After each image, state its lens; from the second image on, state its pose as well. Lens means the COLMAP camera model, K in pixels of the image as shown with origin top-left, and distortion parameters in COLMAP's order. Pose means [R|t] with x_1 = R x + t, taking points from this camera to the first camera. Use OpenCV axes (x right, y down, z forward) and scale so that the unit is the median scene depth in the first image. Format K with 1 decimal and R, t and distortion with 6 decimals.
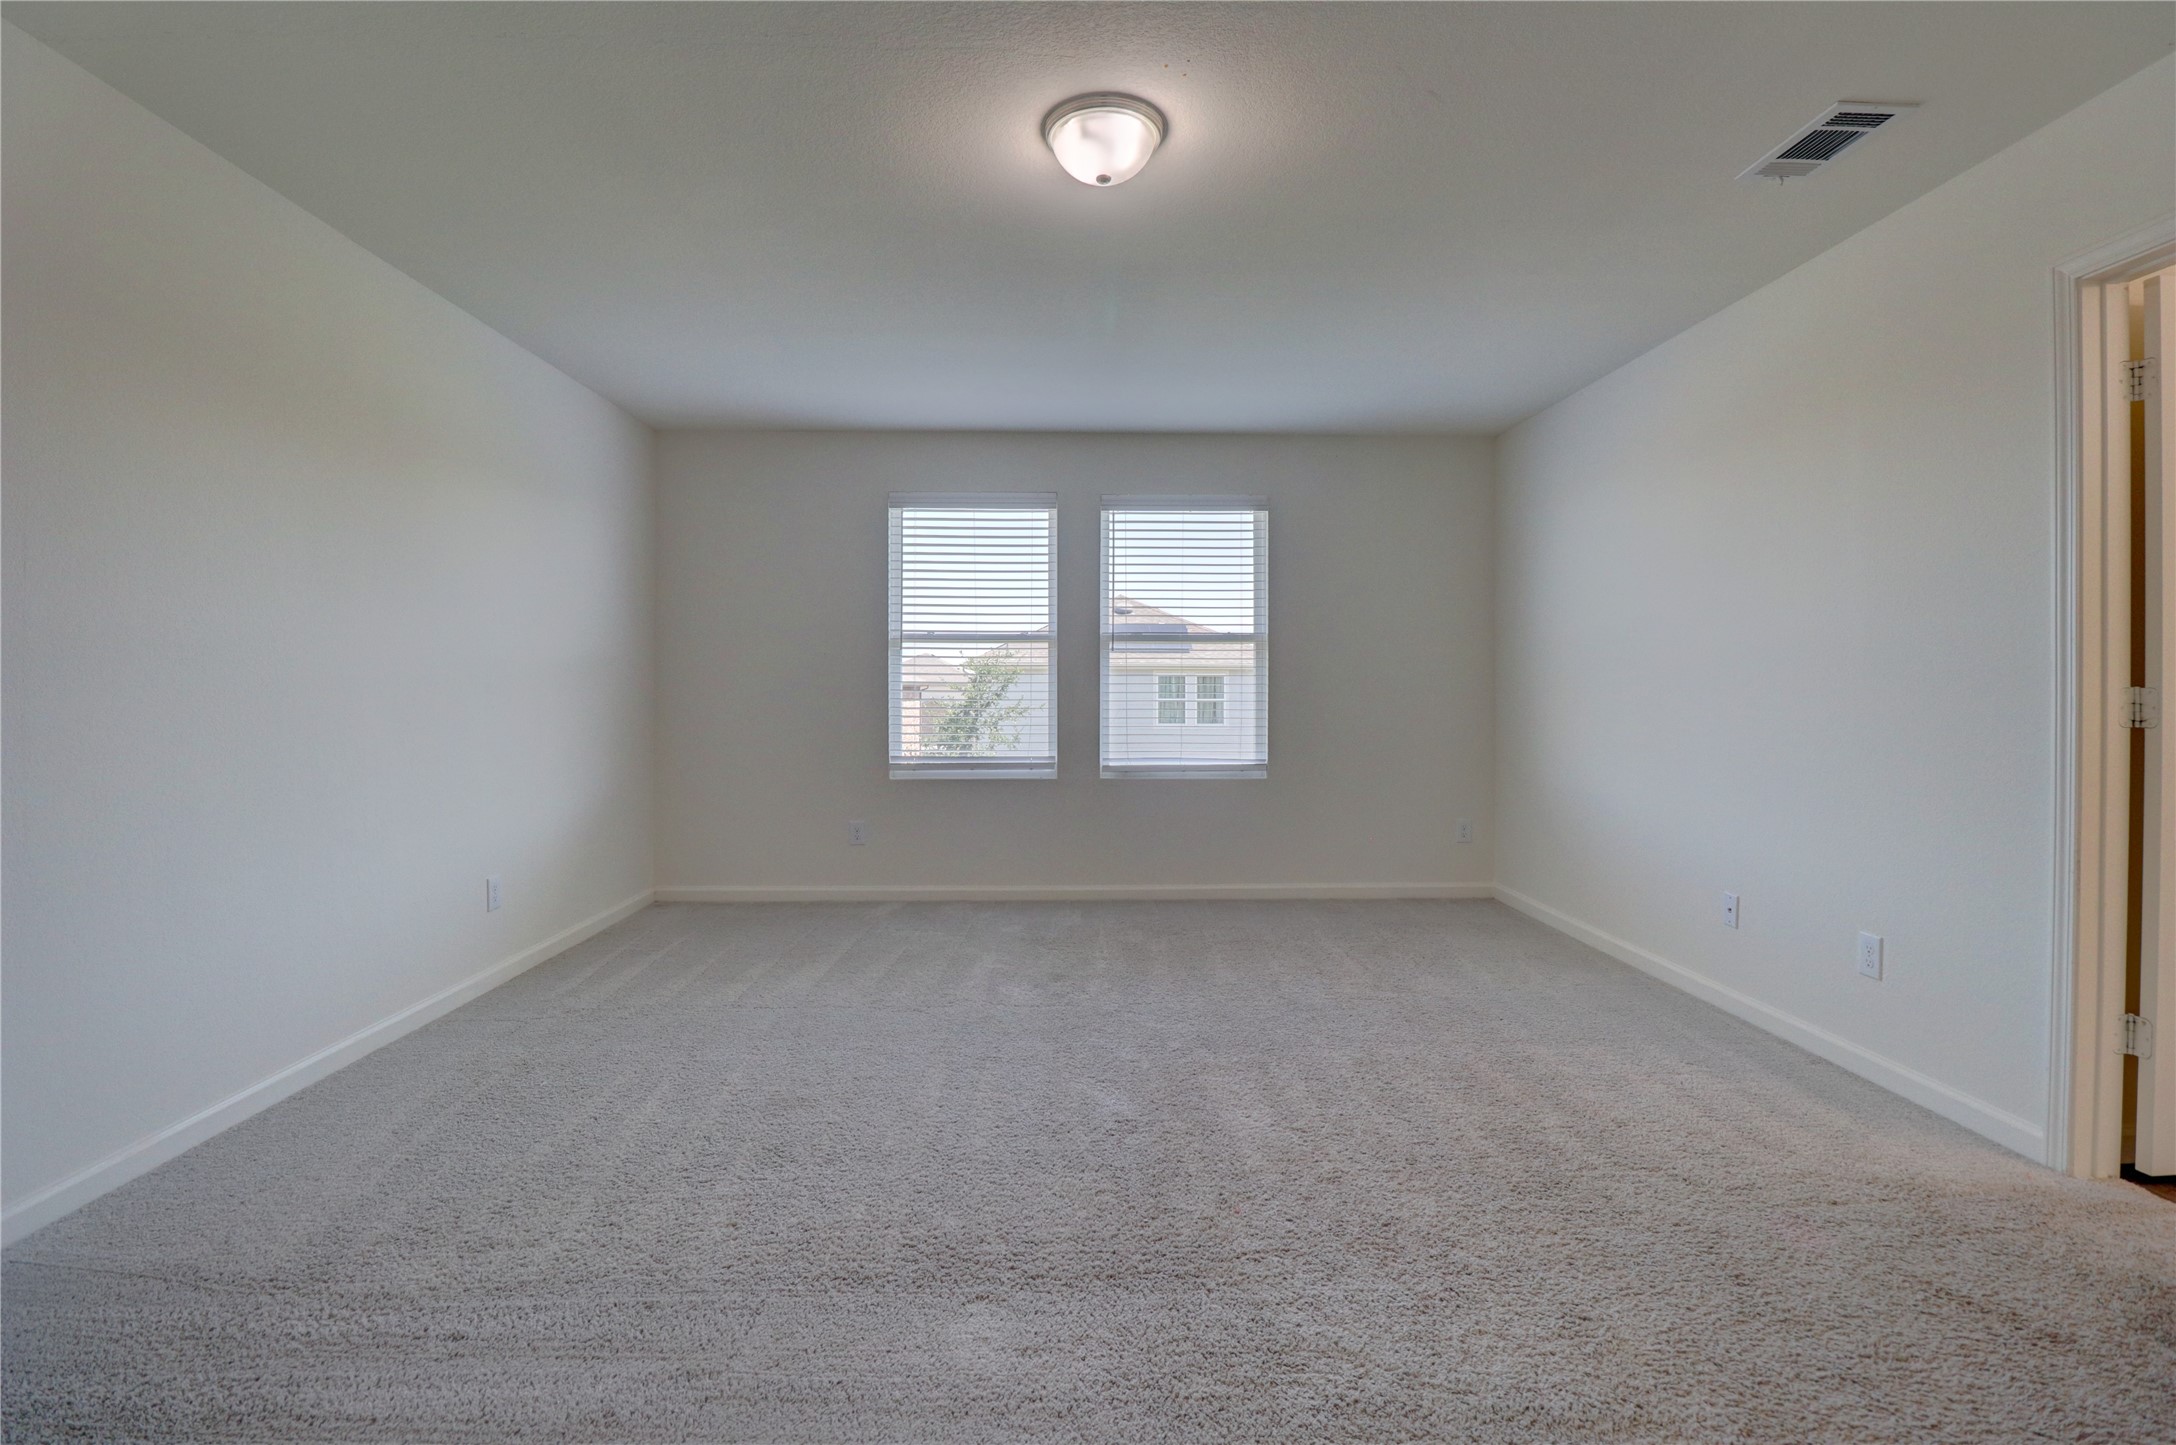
lens RADIAL K [[994.2, 0, 1094.2], [0, 994.2, 693.6], [0, 0, 1]] dist [0.000909, -0.014379]
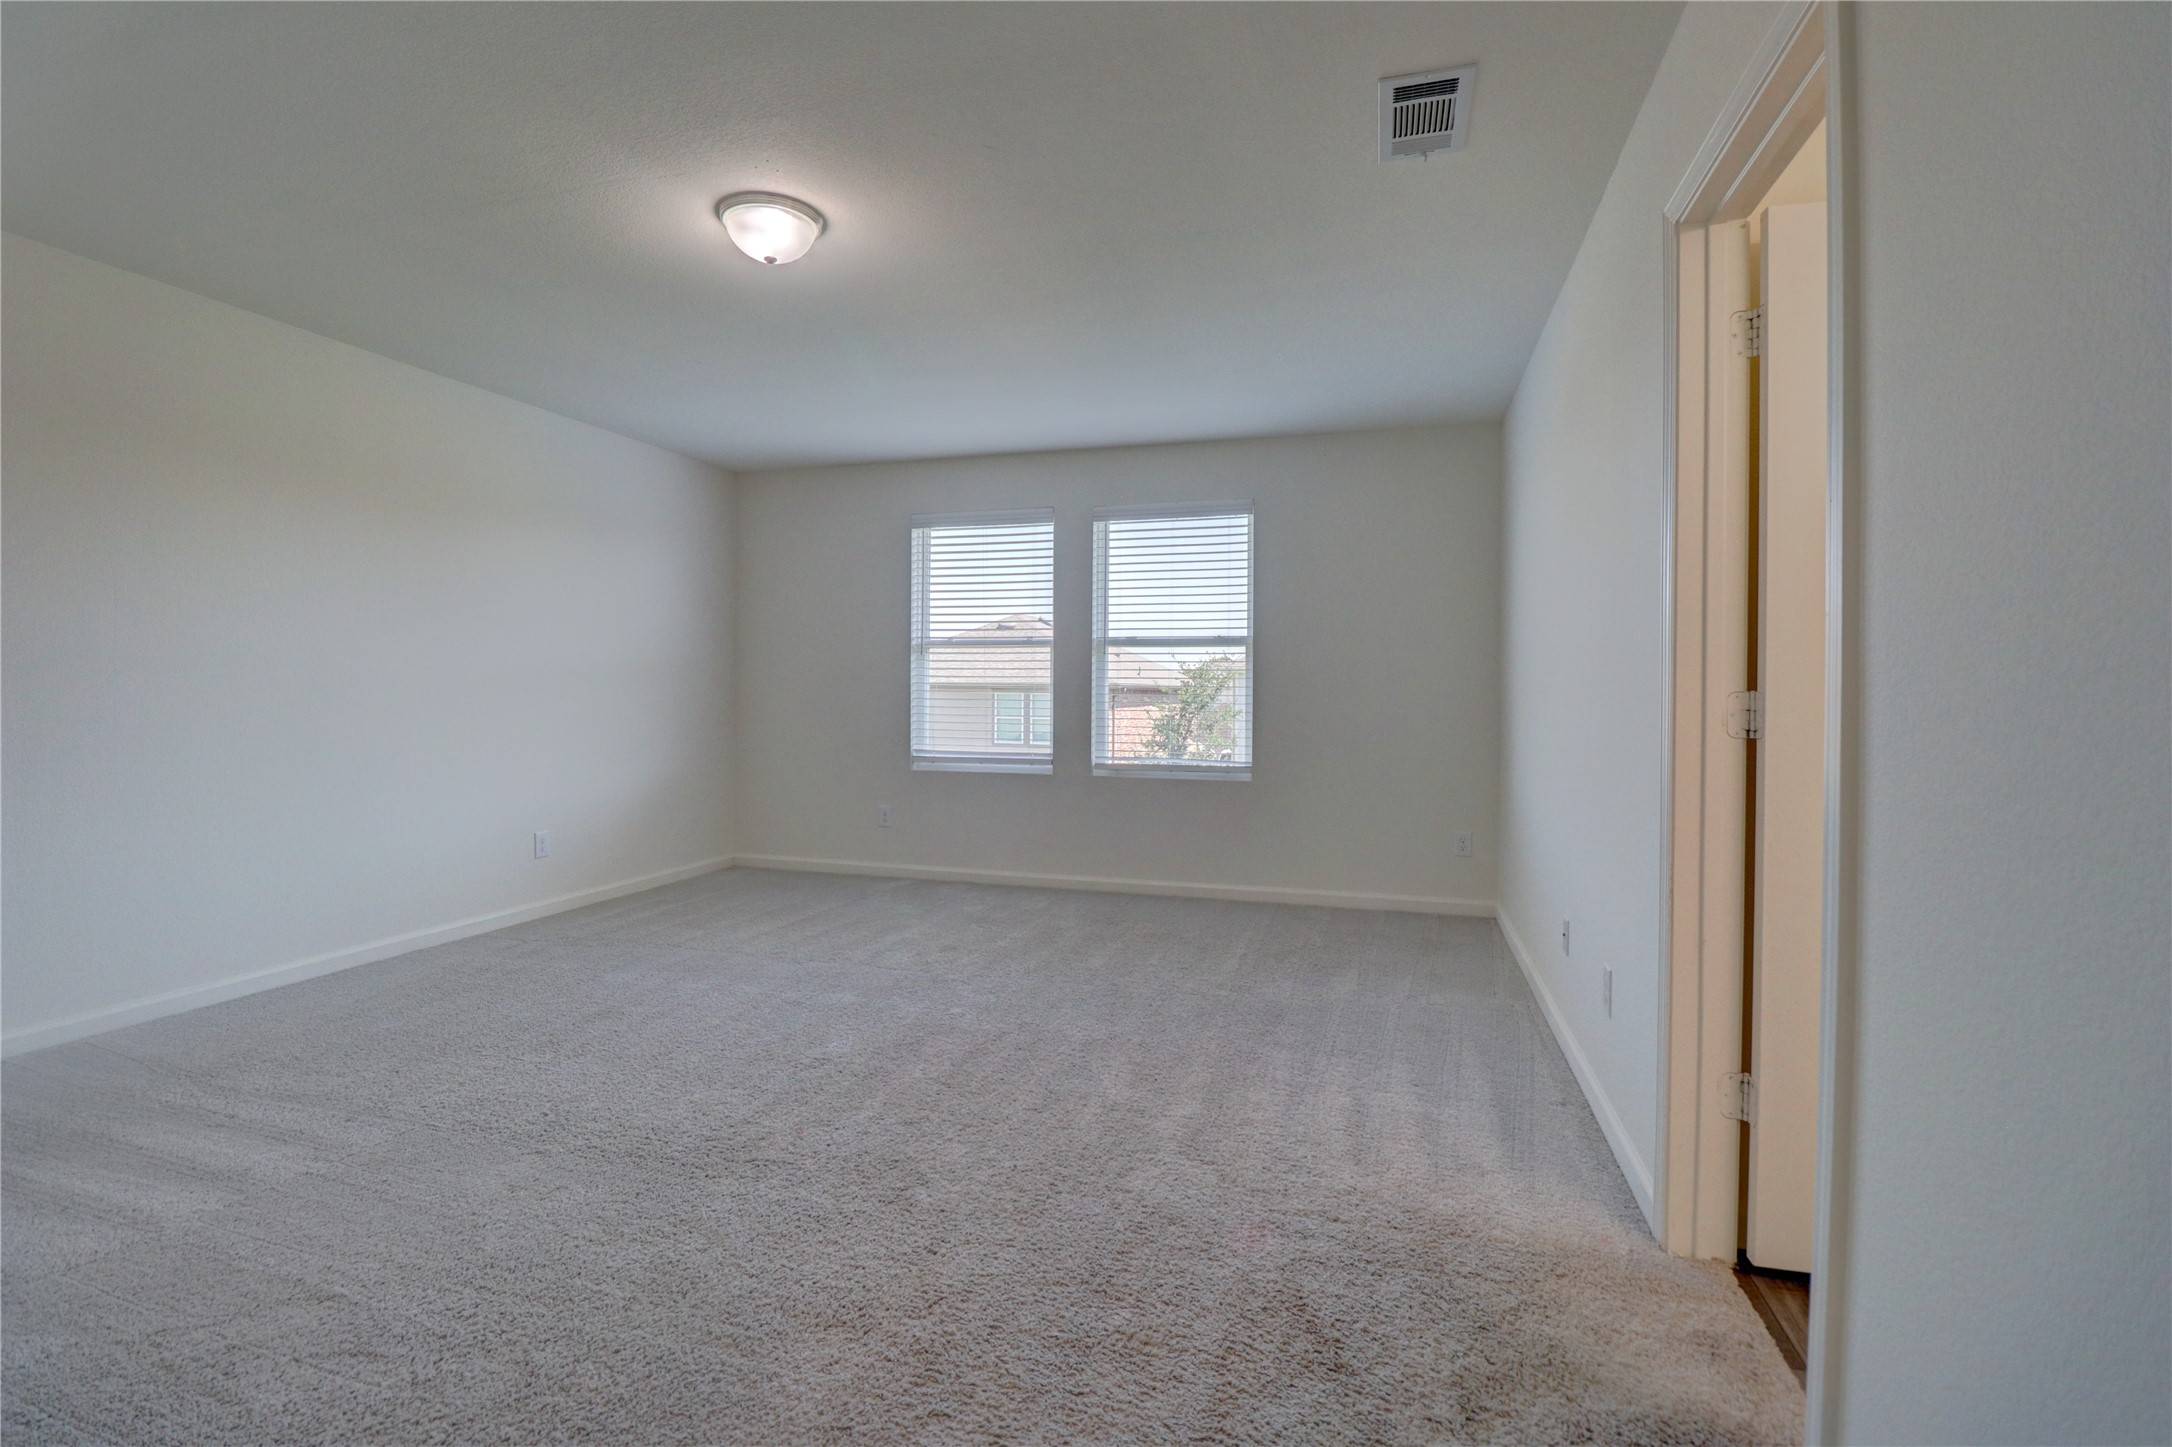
lens RADIAL K [[992.4, 0, 1092.2], [0, 992.4, 694.7], [0, 0, 1]] dist [0.000909, -0.014379]
pose [[0.949311, 0.007655, -0.314245, 0.340929], [-0.008804, 0.999959, -0.002237, 0.001641], [0.314215, 0.004890, 0.949339, -0.002184]]
